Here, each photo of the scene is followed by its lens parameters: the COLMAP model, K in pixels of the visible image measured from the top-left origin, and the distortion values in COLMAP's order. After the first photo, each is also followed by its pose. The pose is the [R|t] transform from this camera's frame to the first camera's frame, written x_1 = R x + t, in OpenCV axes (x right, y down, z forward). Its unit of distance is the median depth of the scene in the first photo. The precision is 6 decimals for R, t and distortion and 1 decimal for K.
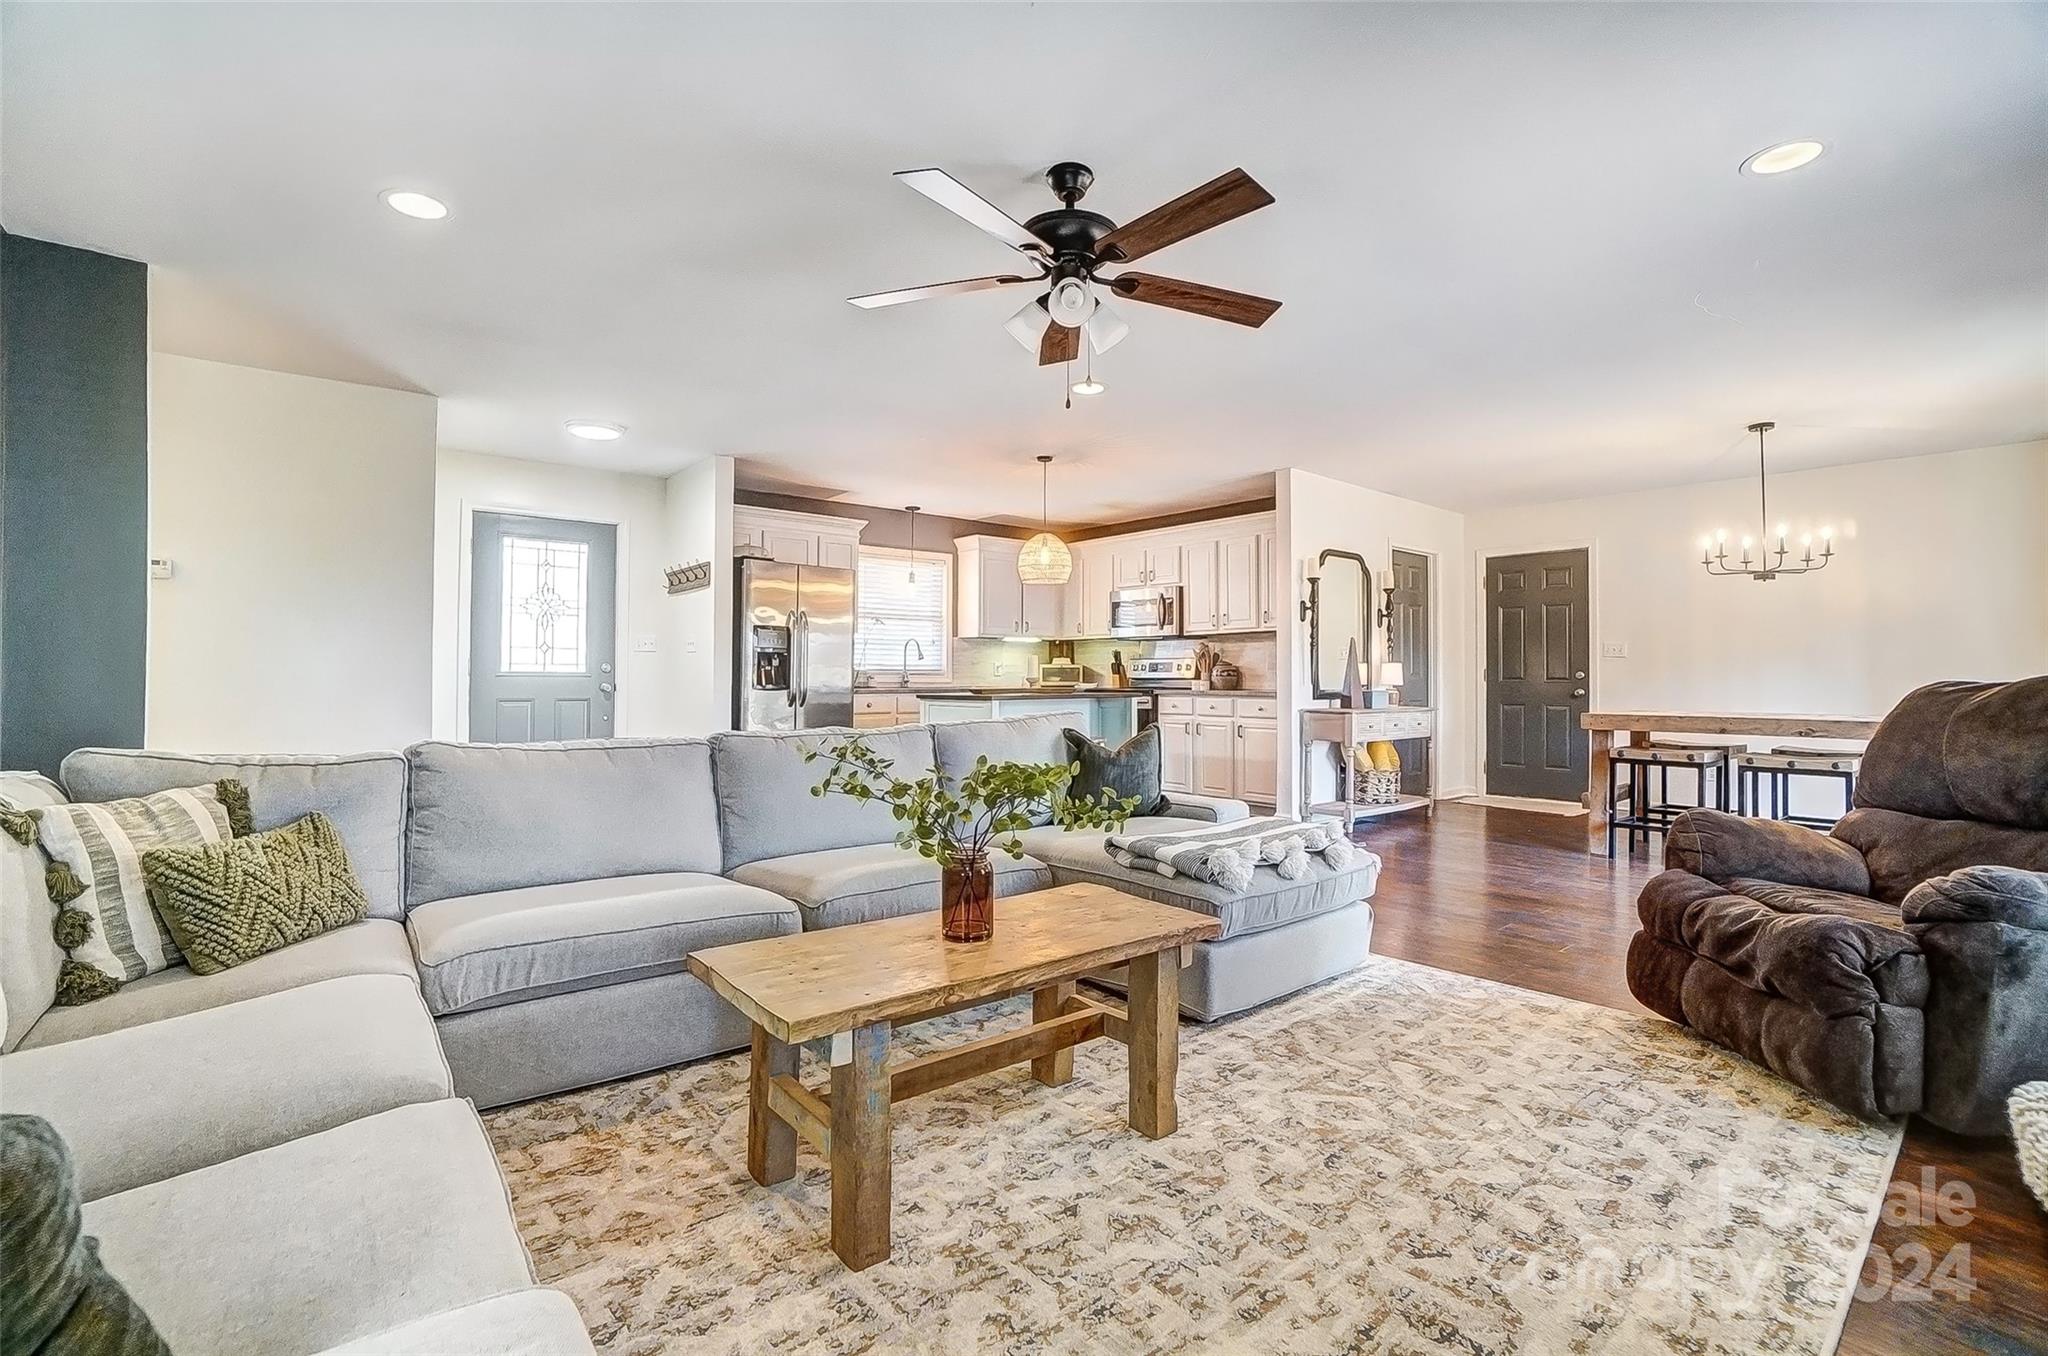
lens RADIAL K [[913.9, 0, 1016.1], [0, 913.9, 666.4], [0, 0, 1]] dist [-0.067107, 0.026229]
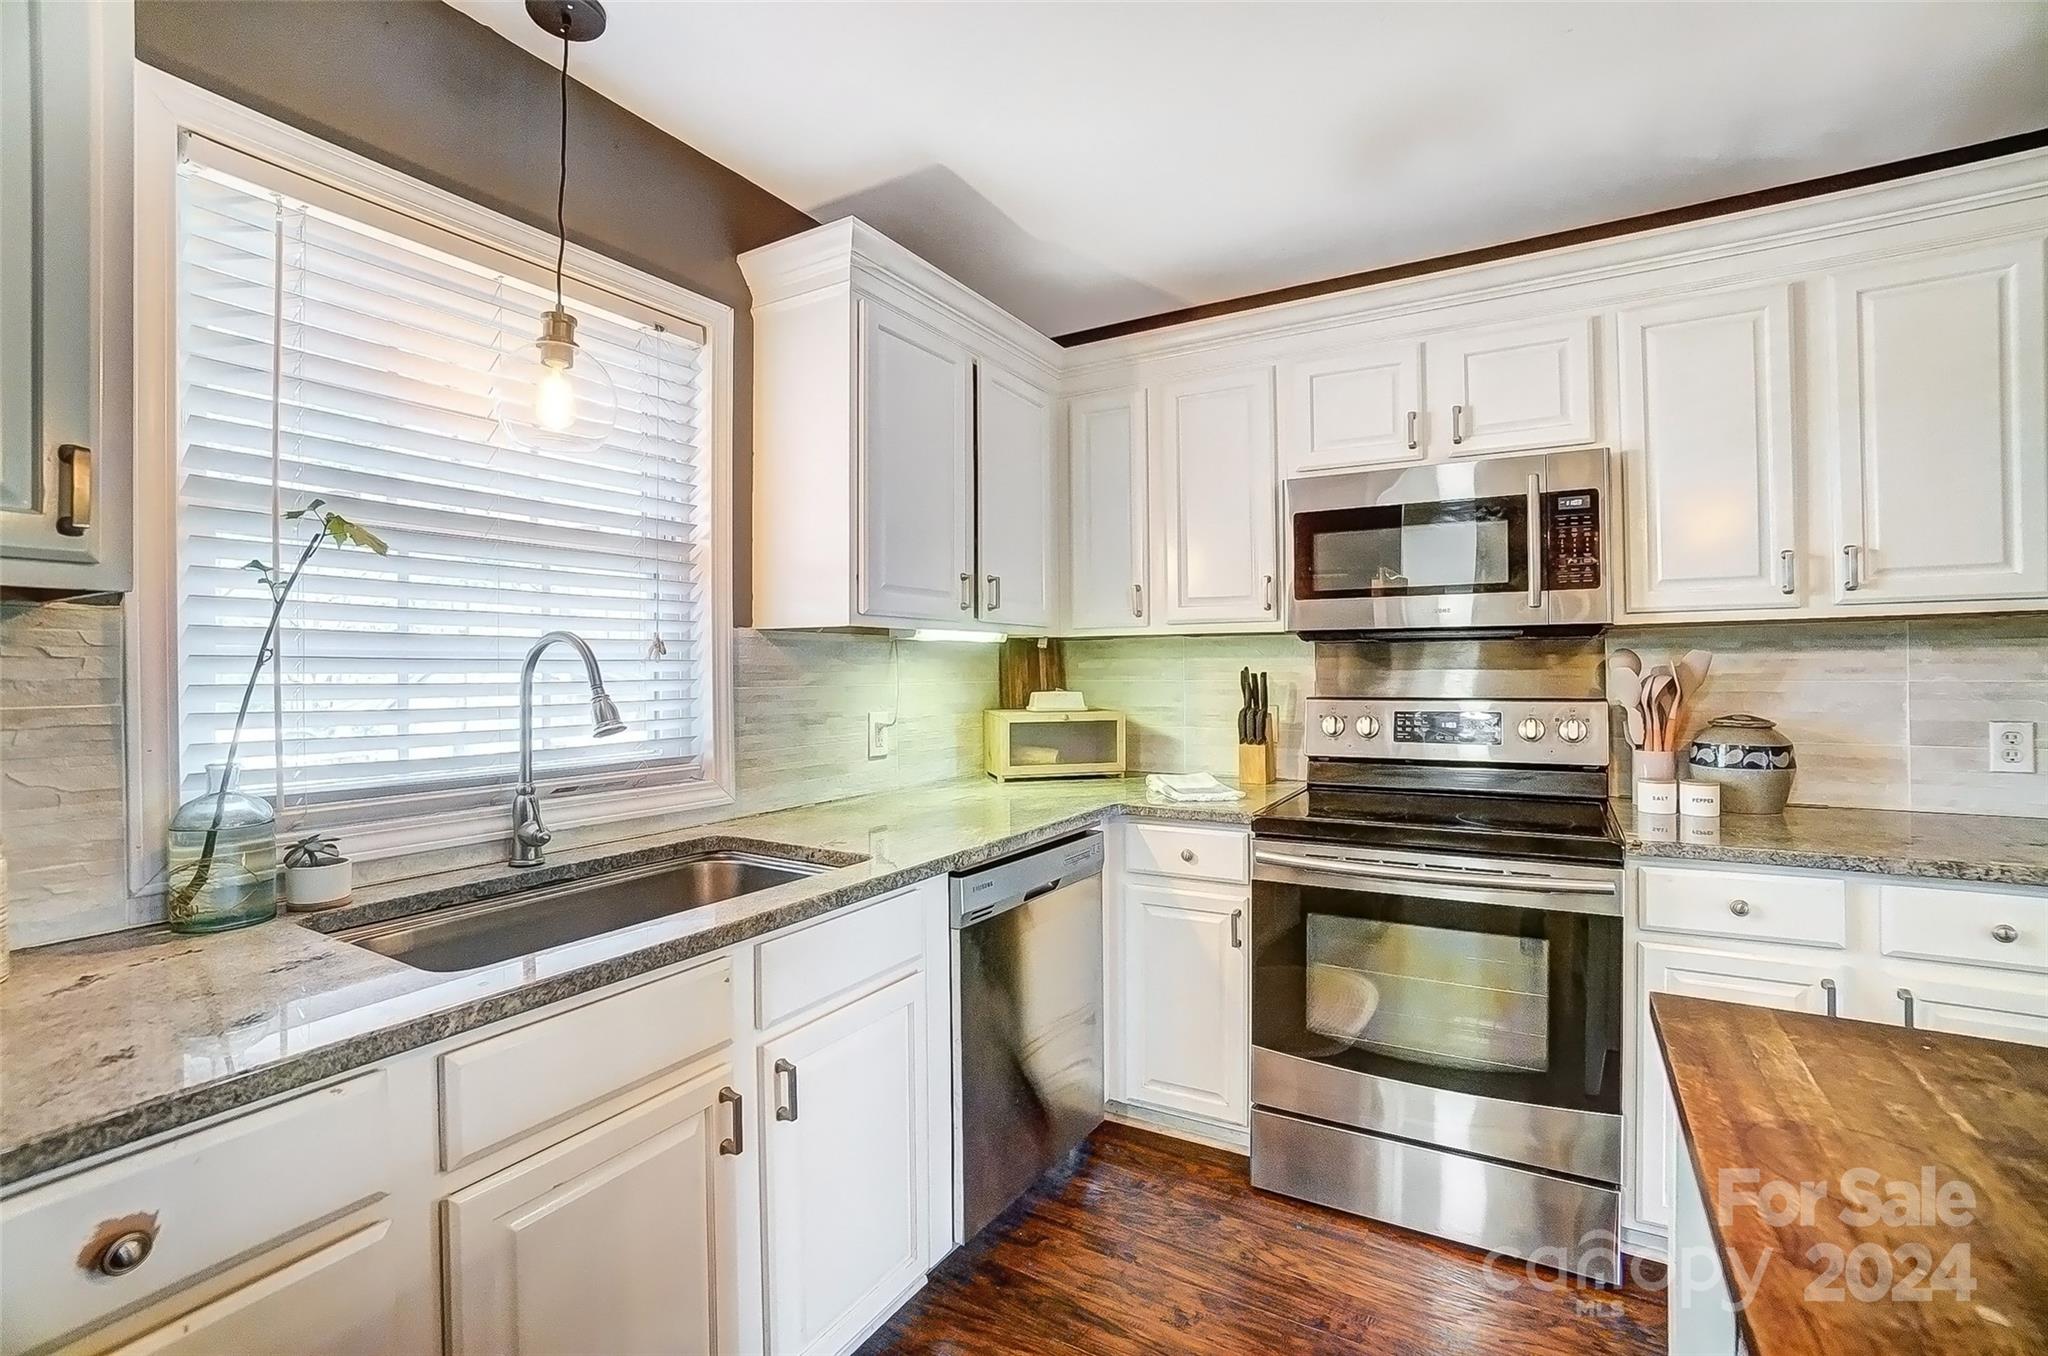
lens RADIAL K [[913.9, 0, 1016.1], [0, 913.9, 666.4], [0, 0, 1]] dist [-0.067107, 0.026229]
pose [[0.942623, -0.007070, 0.333784, -0.110431], [0.005162, 0.999965, 0.006604, -0.029793], [-0.333819, -0.004502, 0.942626, 1.009101]]
